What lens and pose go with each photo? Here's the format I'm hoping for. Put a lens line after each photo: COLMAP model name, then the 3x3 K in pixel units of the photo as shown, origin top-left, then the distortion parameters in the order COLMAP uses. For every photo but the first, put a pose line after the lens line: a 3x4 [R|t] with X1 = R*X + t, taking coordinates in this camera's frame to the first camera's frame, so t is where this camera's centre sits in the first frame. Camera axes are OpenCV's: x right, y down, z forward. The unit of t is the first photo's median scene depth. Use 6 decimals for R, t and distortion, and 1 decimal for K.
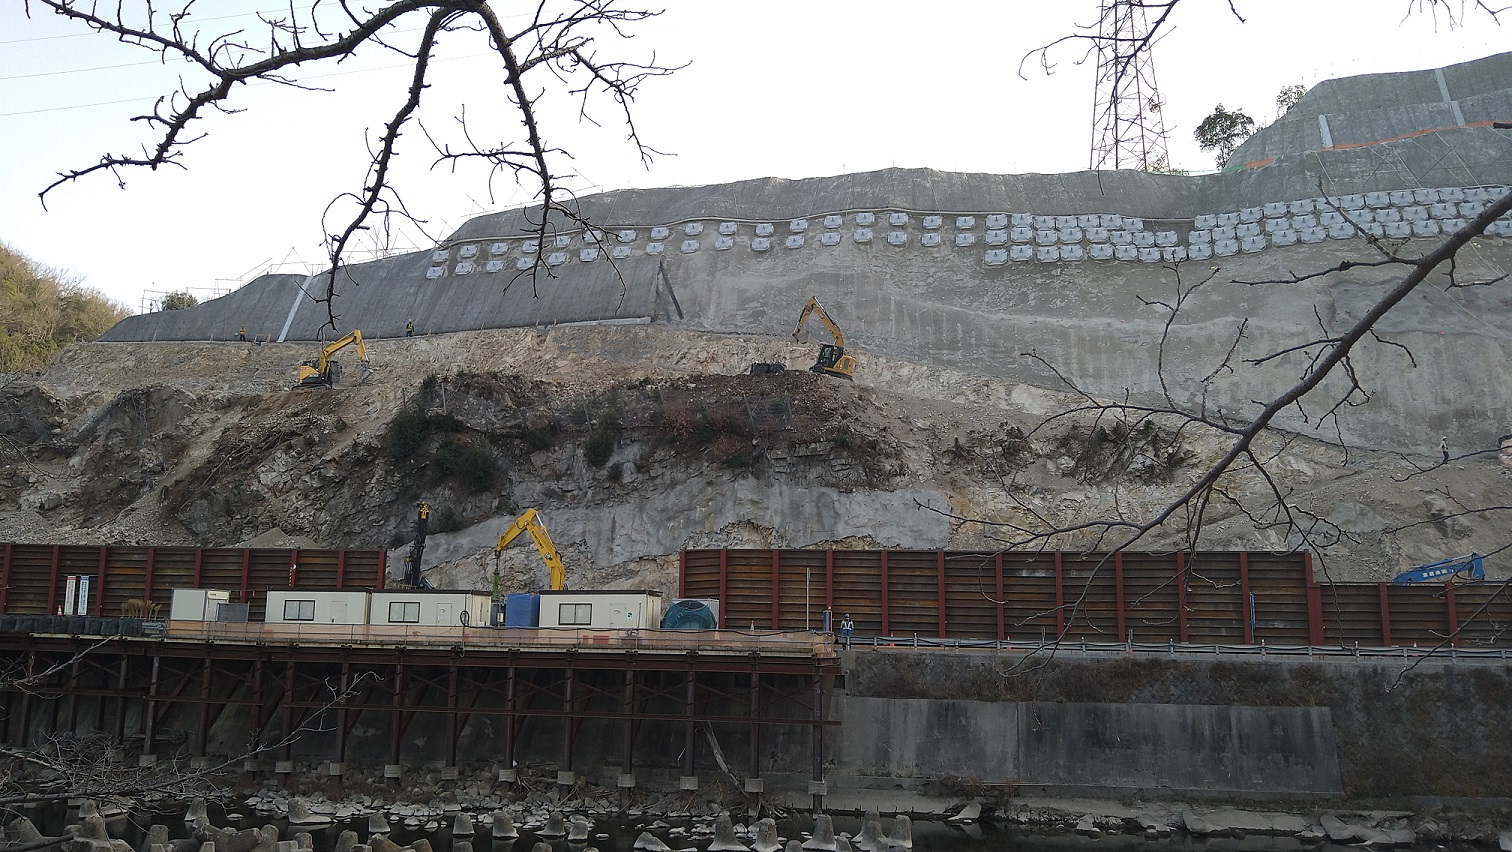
lens RADIAL K [[1196.6, 0, 728.3], [0, 1196.6, 422.5], [0, 0, 1]] dist [0.091706, -0.217333]
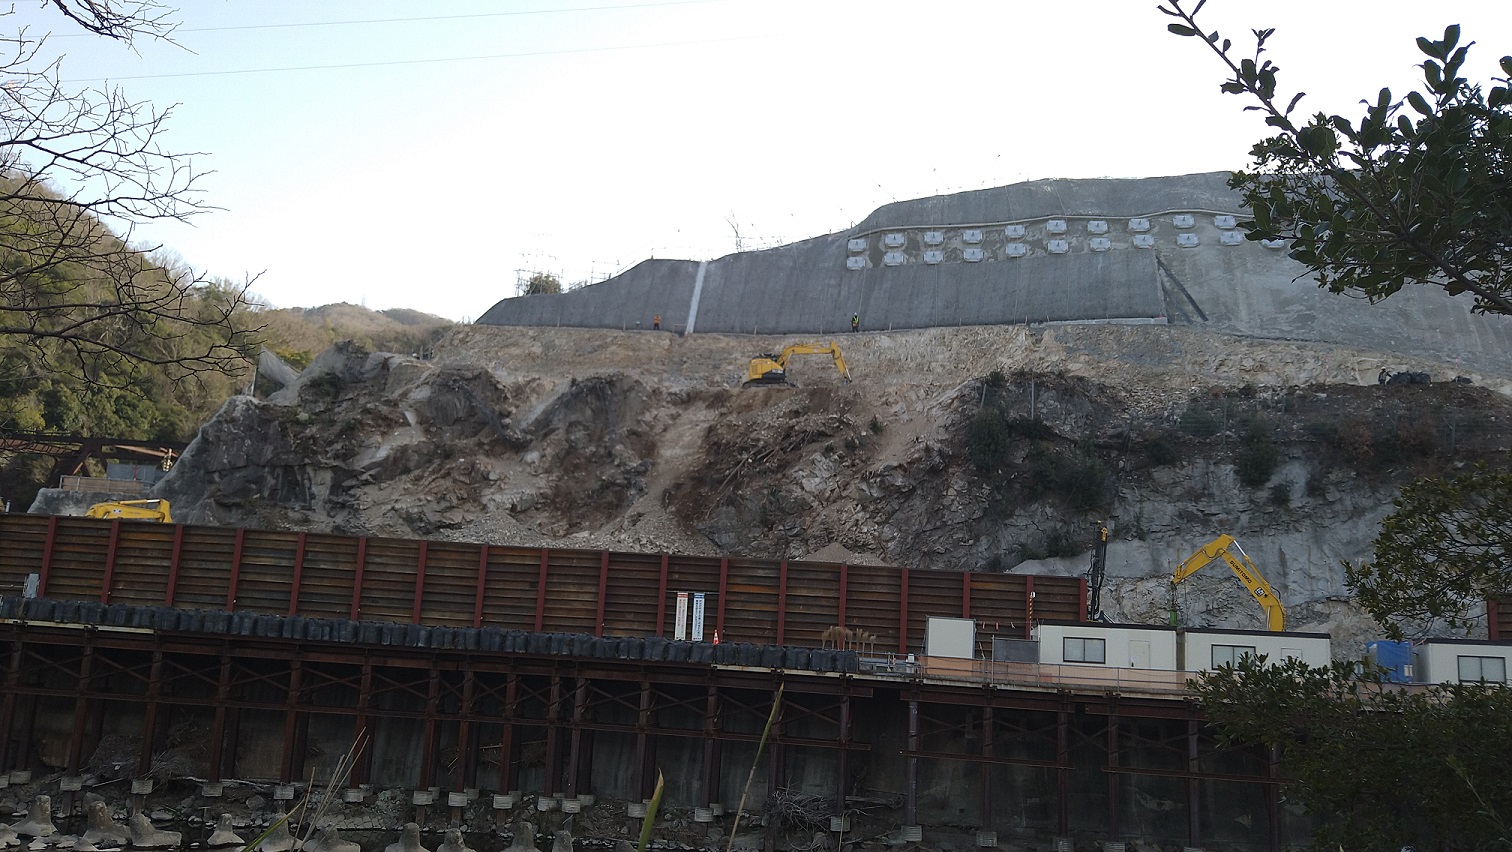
lens RADIAL K [[1196.6, 0, 728.3], [0, 1196.6, 422.5], [0, 0, 1]] dist [0.091706, -0.217333]
pose [[0.999143, 0.039519, 0.012331, -0.458621], [-0.039228, 0.998965, -0.023023, 0.024299], [-0.013228, 0.022519, 0.999659, 0.150274]]
